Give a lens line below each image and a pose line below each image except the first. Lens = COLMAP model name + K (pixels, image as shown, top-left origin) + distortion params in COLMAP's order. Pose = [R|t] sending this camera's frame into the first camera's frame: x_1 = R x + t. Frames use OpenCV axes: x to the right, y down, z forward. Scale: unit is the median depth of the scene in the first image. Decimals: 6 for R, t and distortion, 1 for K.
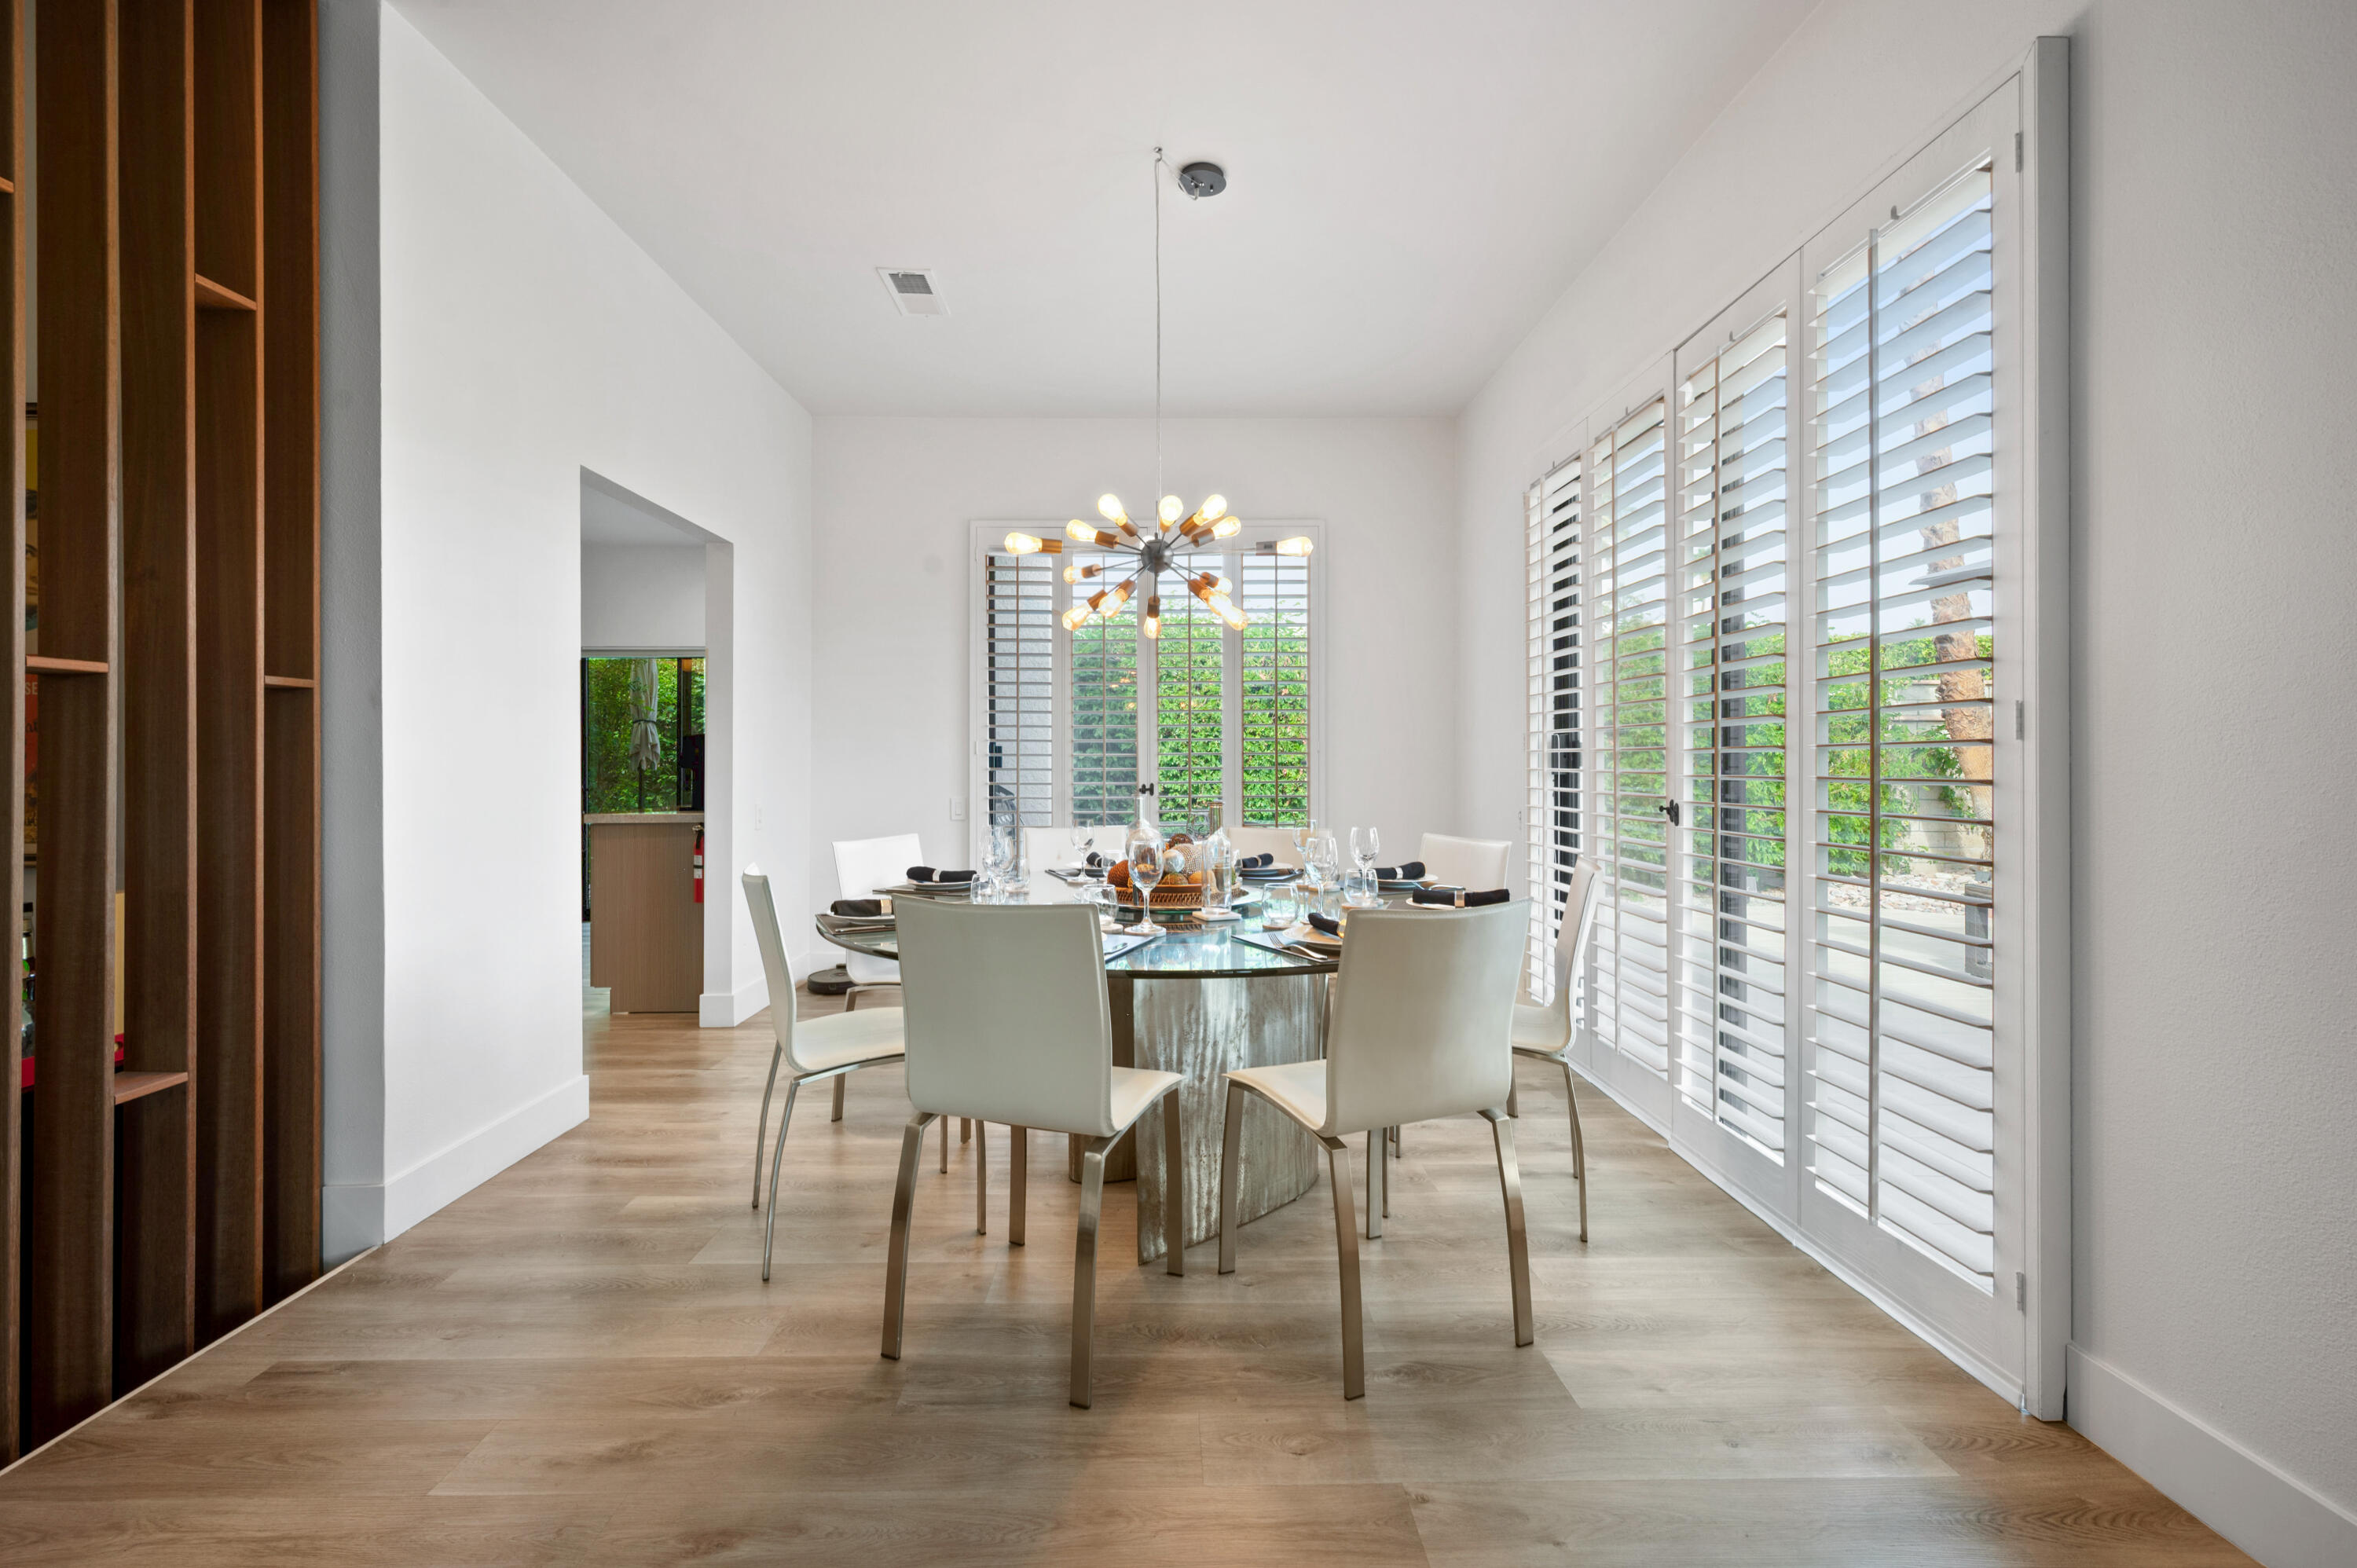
lens RADIAL K [[1026.7, 0, 1180.1], [0, 1026.7, 767.7], [0, 0, 1]] dist [-0.001332, -0.000051]
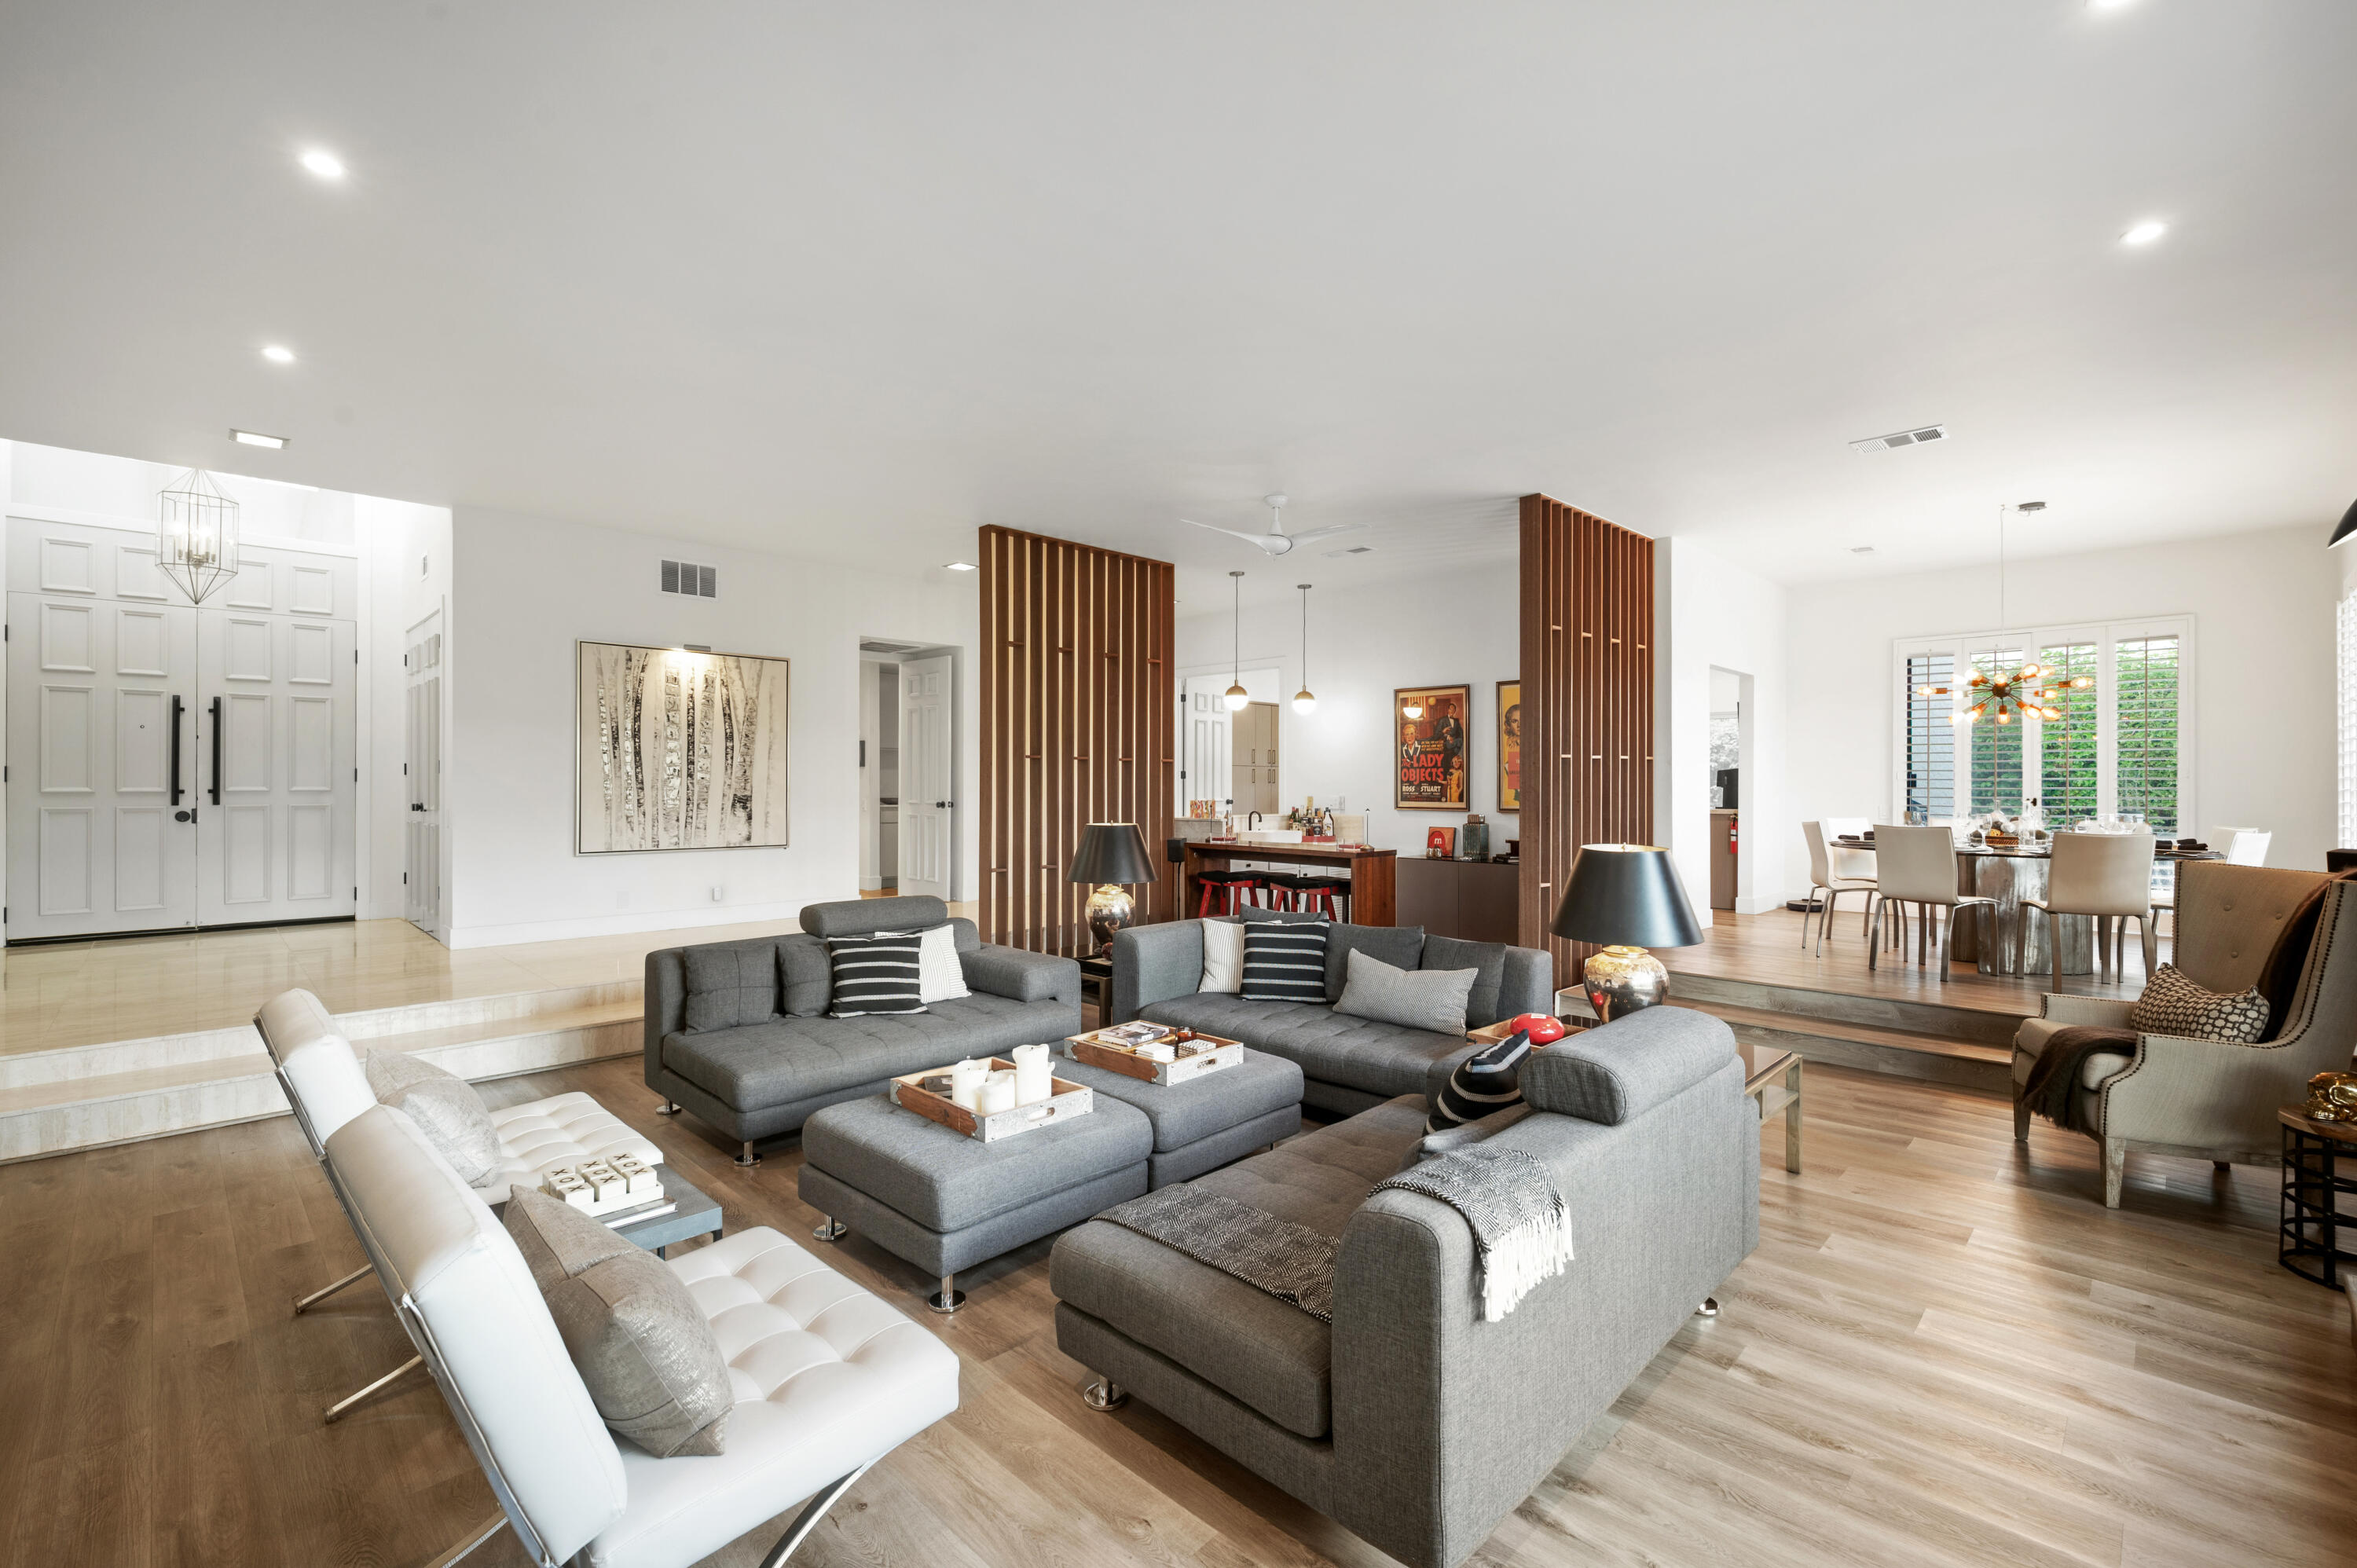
lens RADIAL K [[1026.7, 0, 1183.3], [0, 1026.7, 786.1], [0, 0, 1]] dist [-0.001332, -0.000051]
pose [[0.700537, 0.001306, -0.713615, 0.178734], [-0.005525, 0.999978, -0.003593, 0.010743], [0.713595, 0.006460, 0.700529, -0.999266]]
